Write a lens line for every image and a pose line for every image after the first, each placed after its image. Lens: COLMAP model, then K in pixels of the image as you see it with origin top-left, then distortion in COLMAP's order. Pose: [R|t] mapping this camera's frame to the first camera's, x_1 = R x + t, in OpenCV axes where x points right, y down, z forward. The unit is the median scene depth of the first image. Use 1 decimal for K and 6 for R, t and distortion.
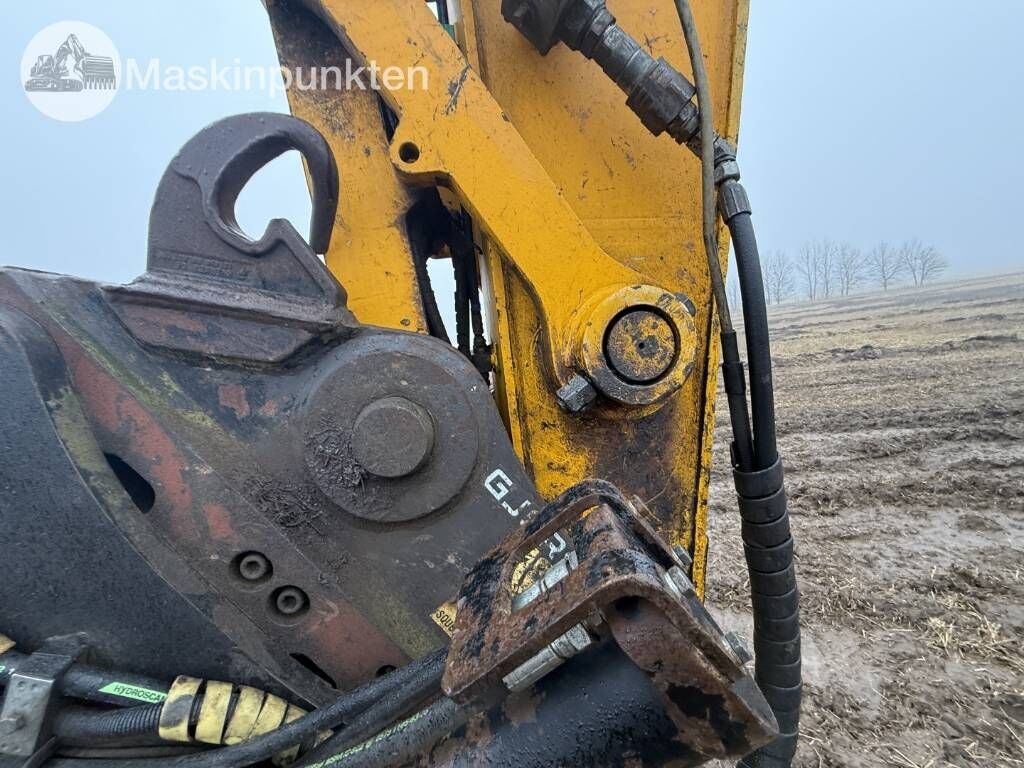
lens RADIAL K [[405.2, 0, 512.0], [0, 405.2, 384.0], [0, 0, 1]] dist [-0.002541, -0.000154]
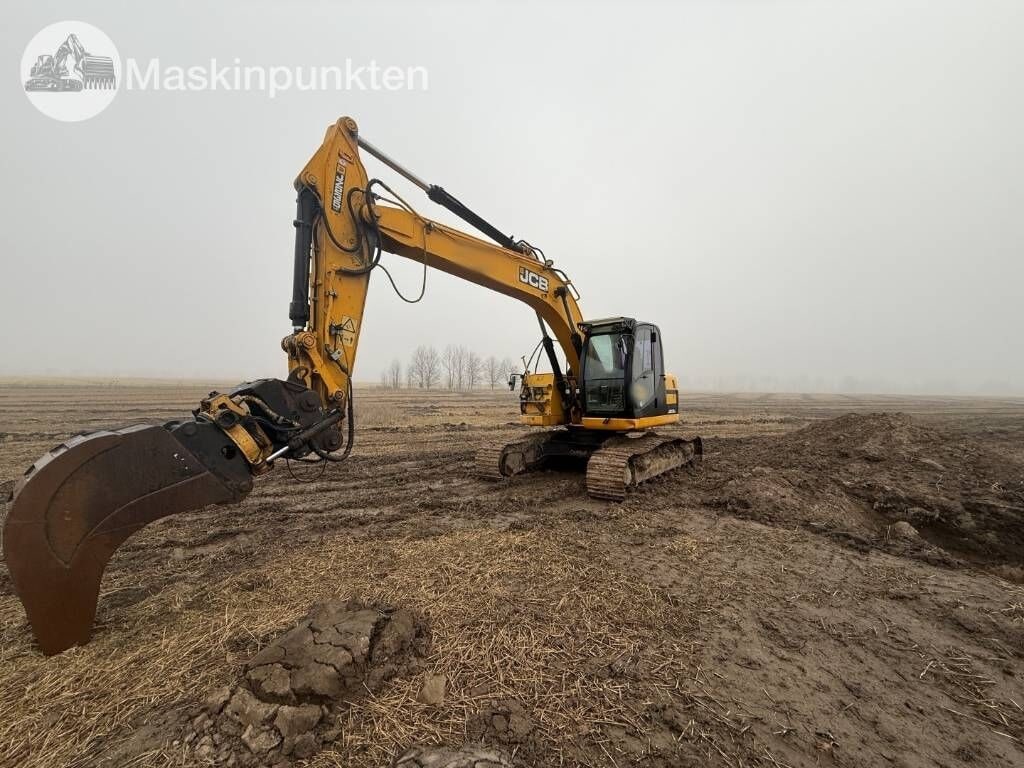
lens RADIAL K [[405.2, 0, 512.0], [0, 405.2, 384.0], [0, 0, 1]] dist [-0.002541, -0.000154]
pose [[0.705468, 0.152094, 0.692230, -2.833700], [-0.032981, 0.982689, -0.182301, 1.028243], [-0.707974, 0.105777, 0.698272, -7.046802]]
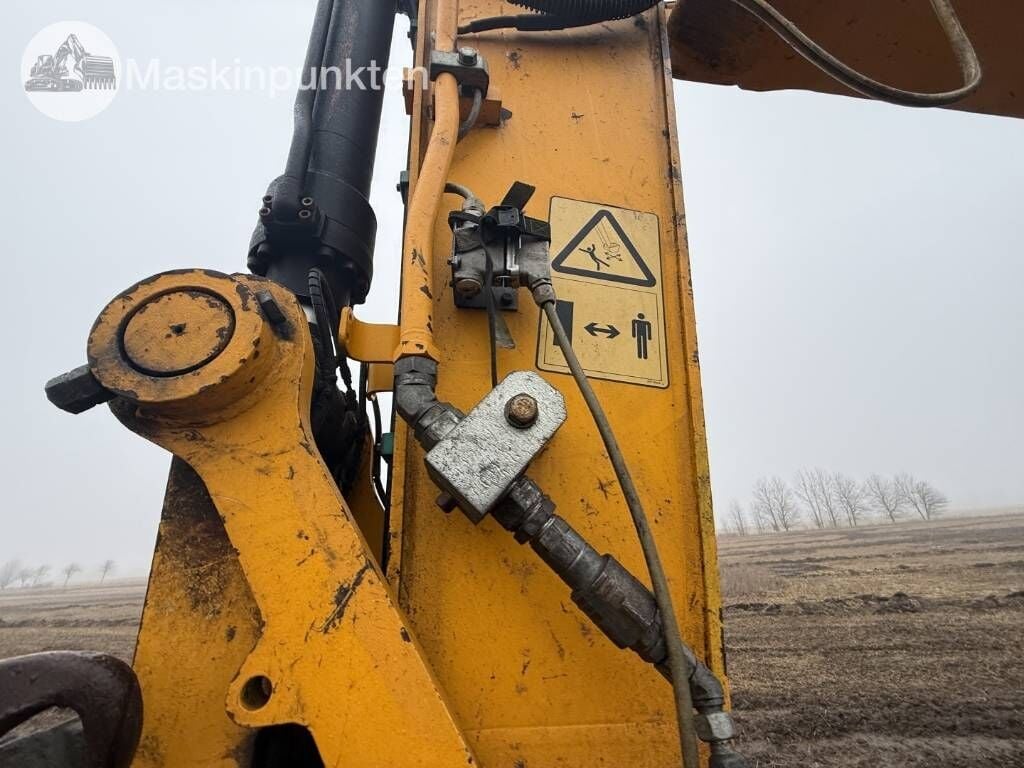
lens RADIAL K [[405.2, 0, 512.0], [0, 405.2, 384.0], [0, 0, 1]] dist [-0.002541, -0.000154]
pose [[0.998011, 0.061010, -0.015886, 0.135897], [-0.061171, 0.876136, -0.478168, -0.597828], [-0.015255, 0.478188, 0.878125, 0.098795]]
